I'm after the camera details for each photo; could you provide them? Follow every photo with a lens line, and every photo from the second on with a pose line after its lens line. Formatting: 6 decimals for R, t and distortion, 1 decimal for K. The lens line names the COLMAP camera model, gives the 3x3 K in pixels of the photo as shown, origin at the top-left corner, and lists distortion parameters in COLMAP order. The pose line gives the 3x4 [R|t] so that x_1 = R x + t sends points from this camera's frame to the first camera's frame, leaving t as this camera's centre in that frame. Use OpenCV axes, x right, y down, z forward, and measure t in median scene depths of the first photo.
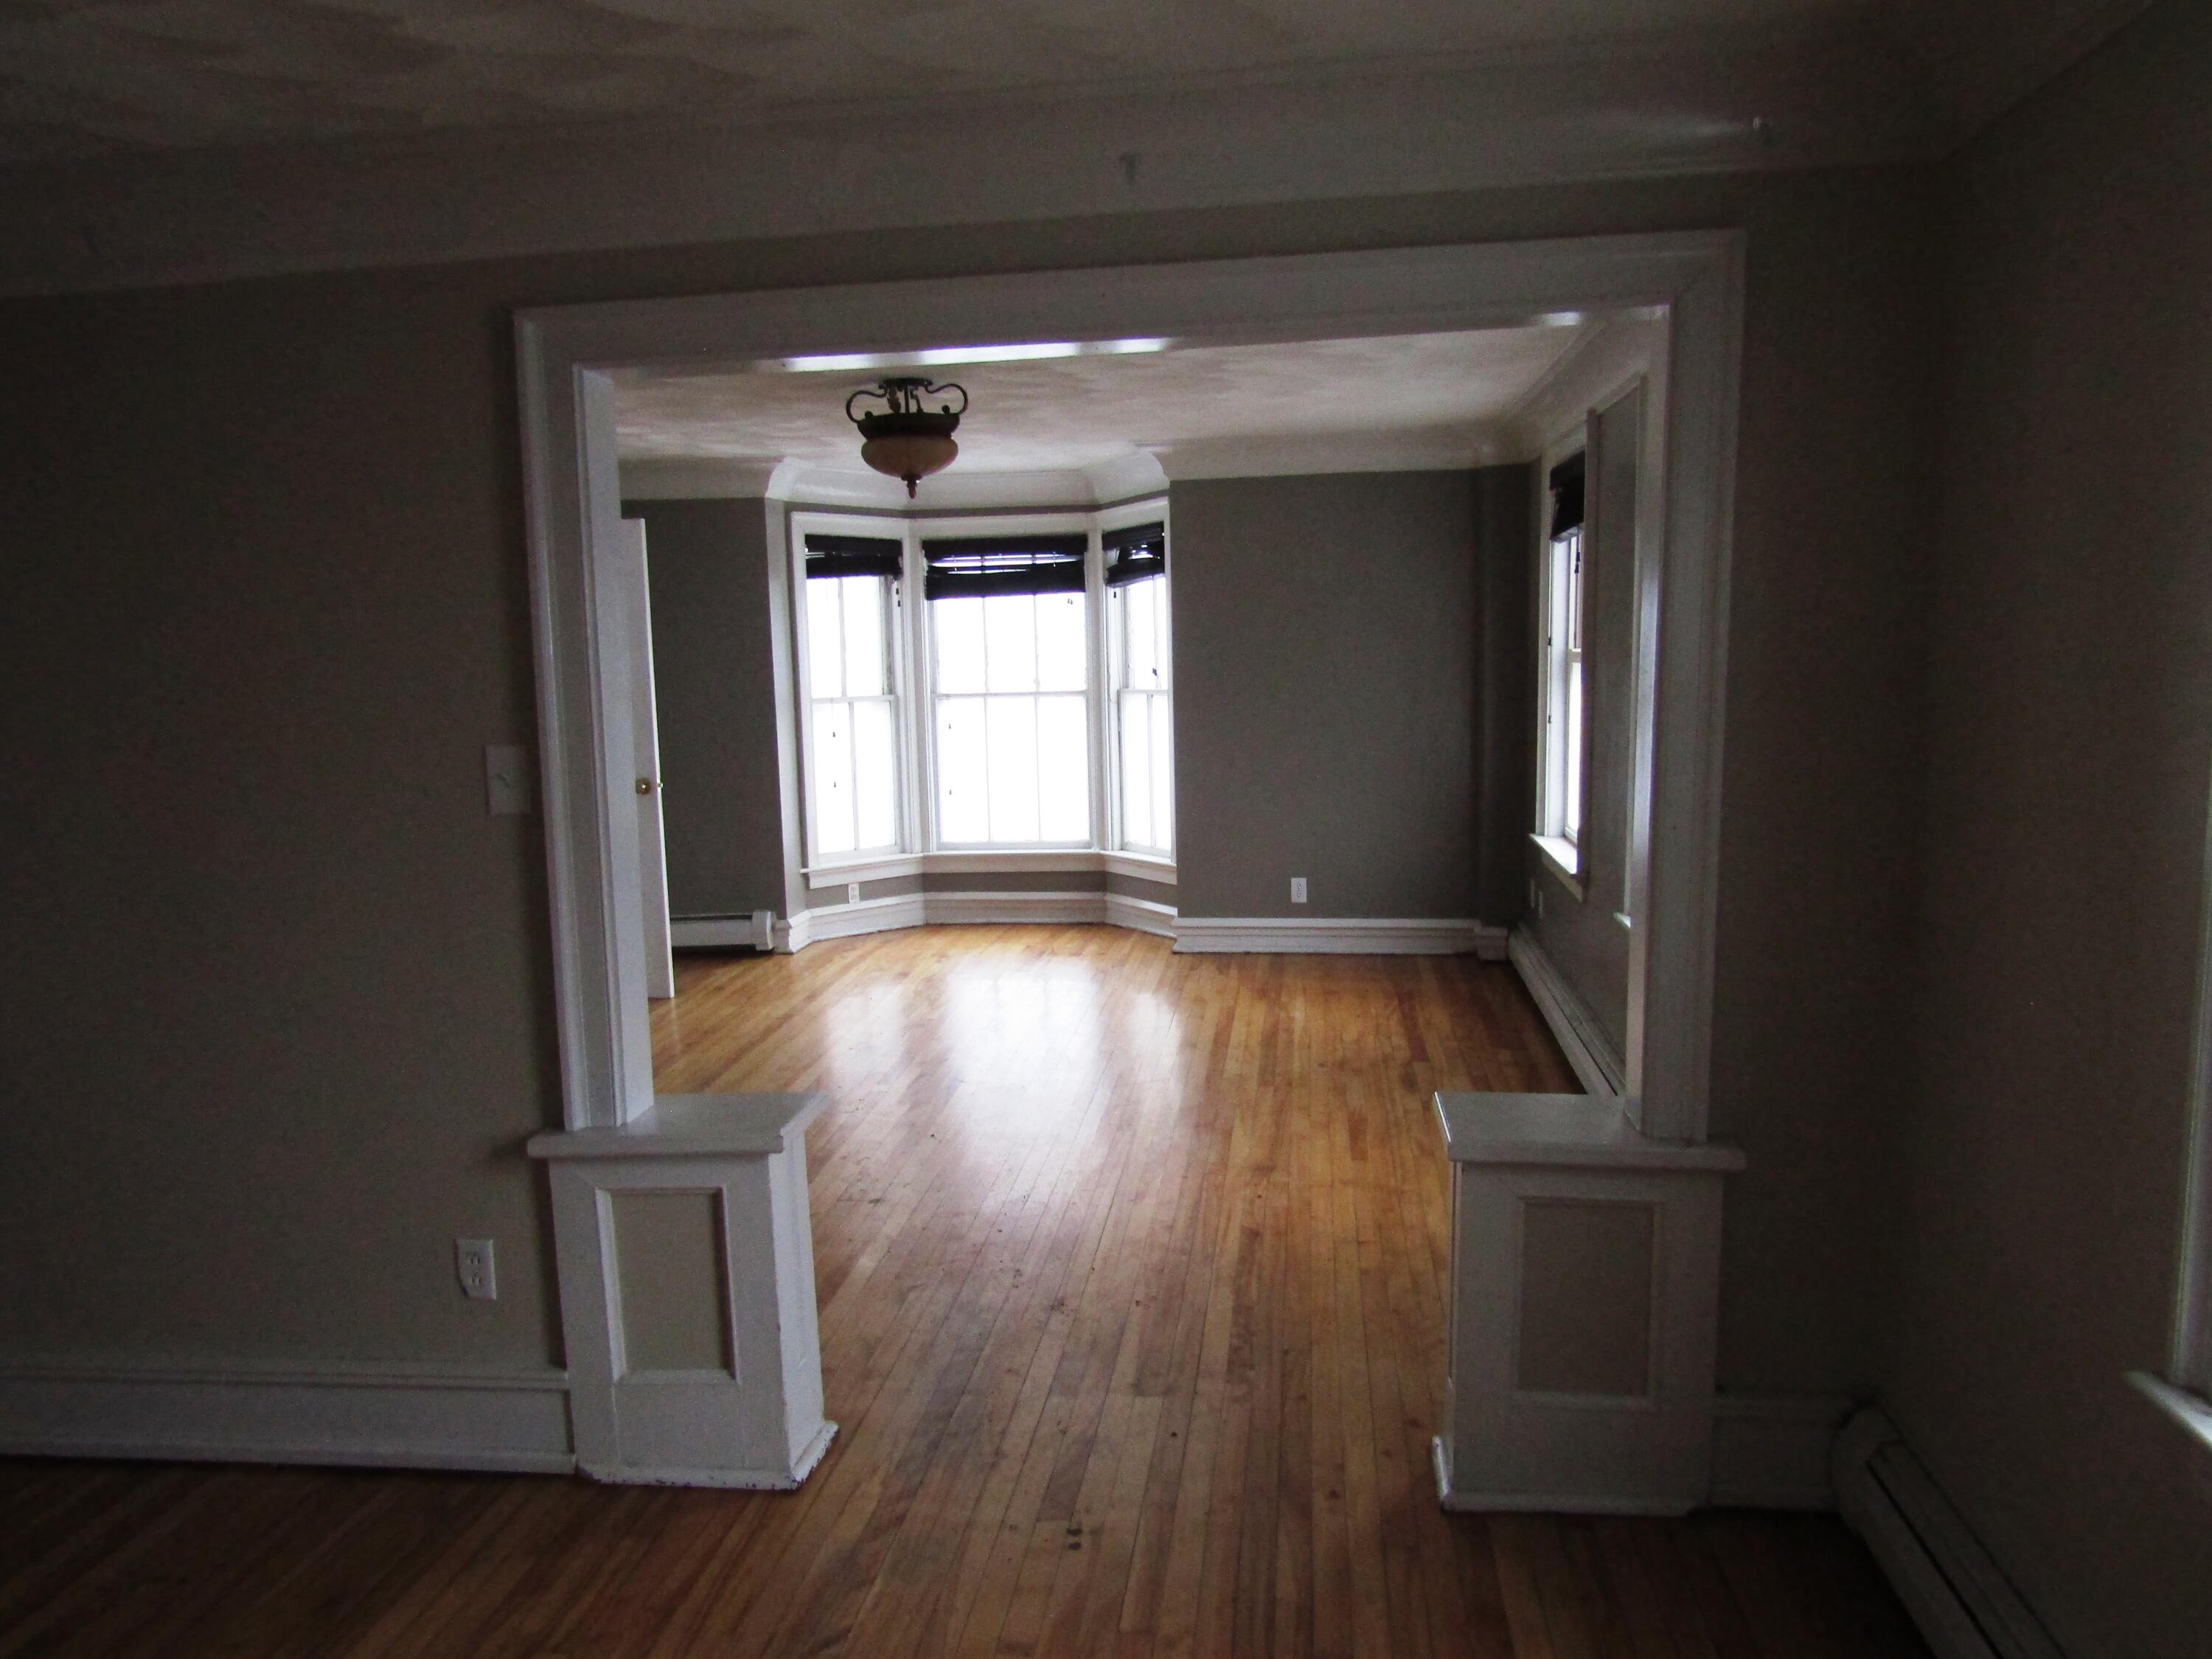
lens RADIAL K [[1582.0, 0, 1104.2], [0, 1582.0, 828.9], [0, 0, 1]] dist [-0.004674, -0.001896]
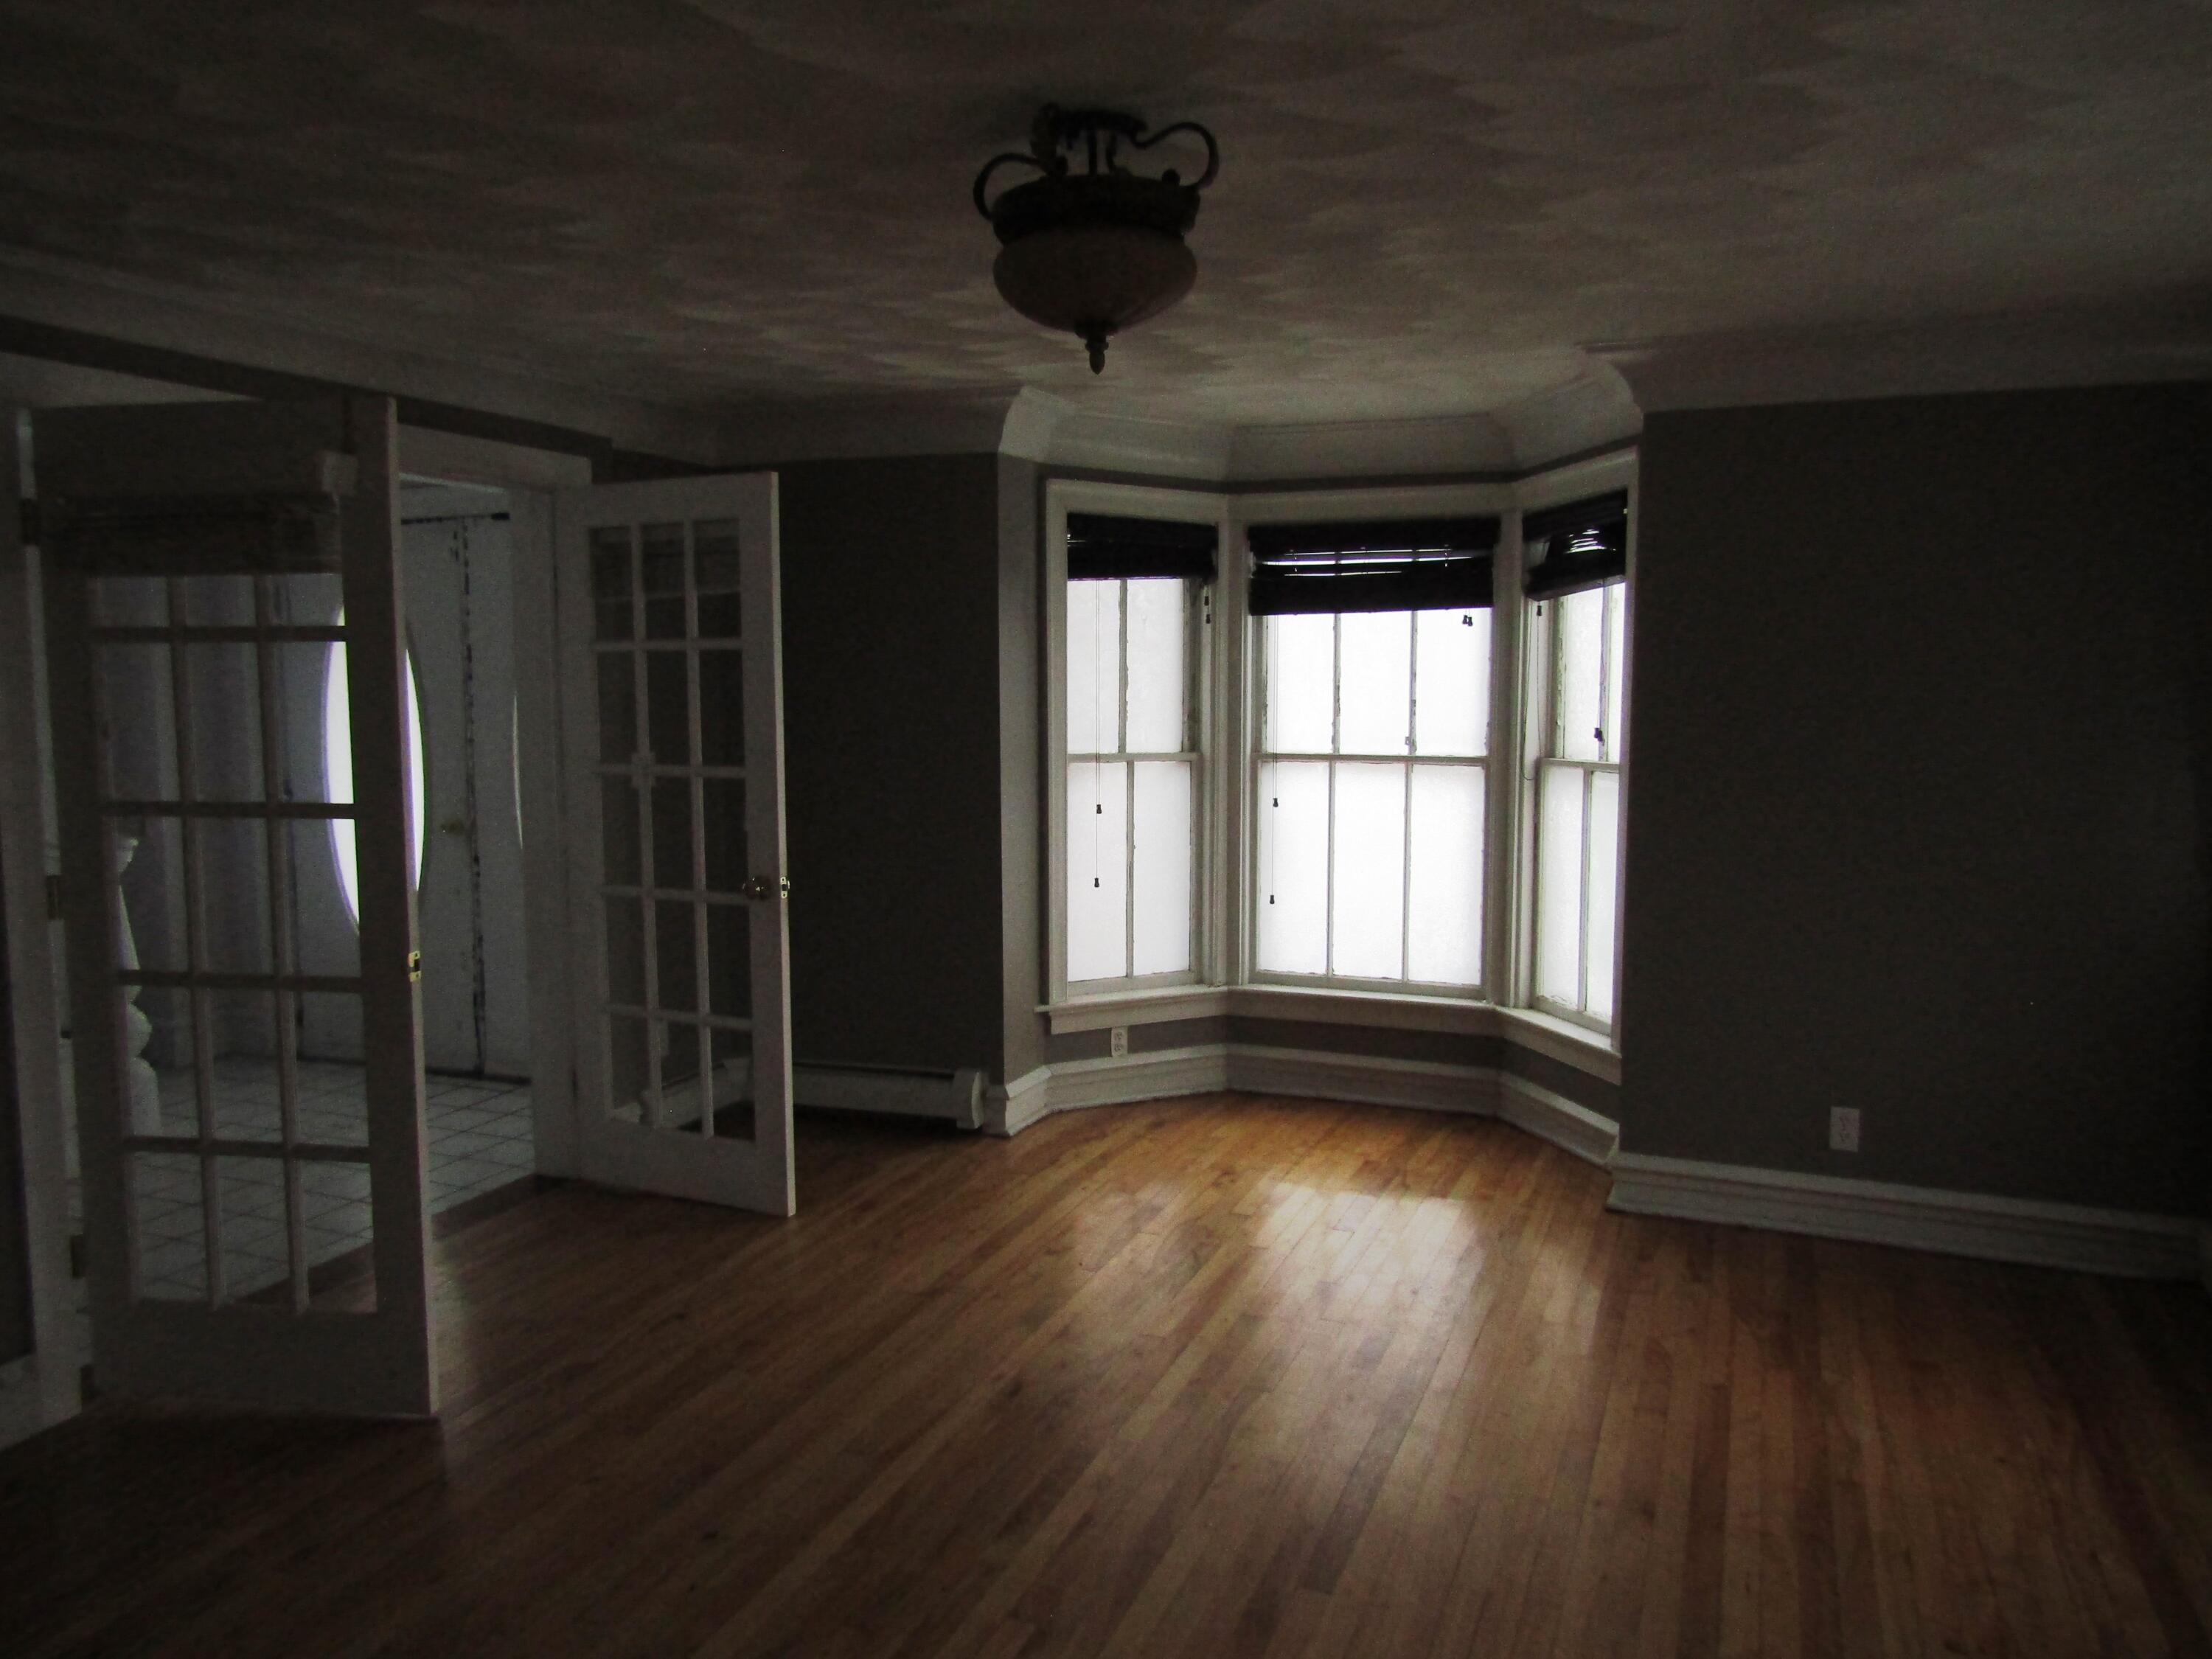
lens RADIAL K [[1582.0, 0, 1107.7], [0, 1582.0, 821.0], [0, 0, 1]] dist [-0.004674, -0.001896]
pose [[0.964980, 0.050460, -0.257423, 0.007386], [-0.057576, 0.998137, -0.020175, -0.041632], [0.255926, 0.034290, 0.966088, 0.350926]]
